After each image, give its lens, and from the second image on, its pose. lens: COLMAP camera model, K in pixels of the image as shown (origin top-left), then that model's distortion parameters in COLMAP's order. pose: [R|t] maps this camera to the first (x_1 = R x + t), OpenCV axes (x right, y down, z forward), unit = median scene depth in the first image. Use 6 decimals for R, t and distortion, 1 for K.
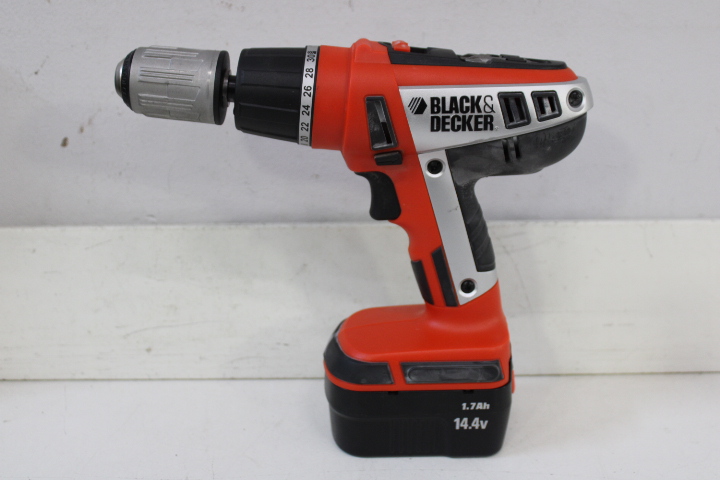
lens RADIAL K [[829.8, 0, 360.0], [0, 829.8, 240.0], [0, 0, 1]] dist [-0.090844, 0.072973]
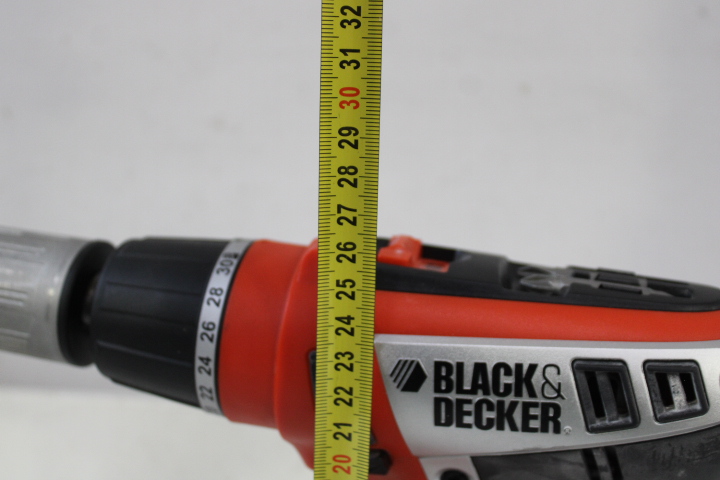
lens RADIAL K [[962.1, 0, 360.0], [0, 962.1, 240.0], [0, 0, 1]] dist [-0.047240, 0.032499]
pose [[0.977445, 0.045535, -0.206224, 0.152479], [-0.068960, 0.991771, -0.107862, -0.172263], [0.199616, 0.119650, 0.972542, 0.394778]]
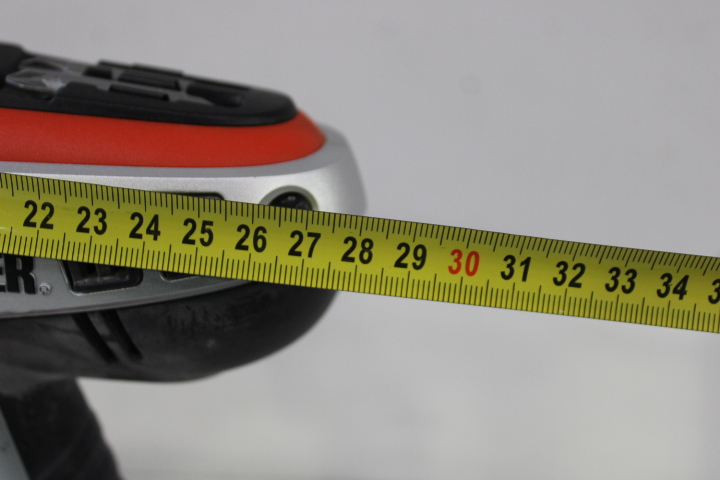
lens RADIAL K [[962.1, 0, 360.0], [0, 962.1, 240.0], [0, 0, 1]] dist [-0.047240, 0.032499]
pose [[0.996601, 0.082189, -0.005576, 0.290870], [-0.081637, 0.994429, 0.066680, -0.188370], [0.011025, -0.065998, 0.997759, 0.578220]]
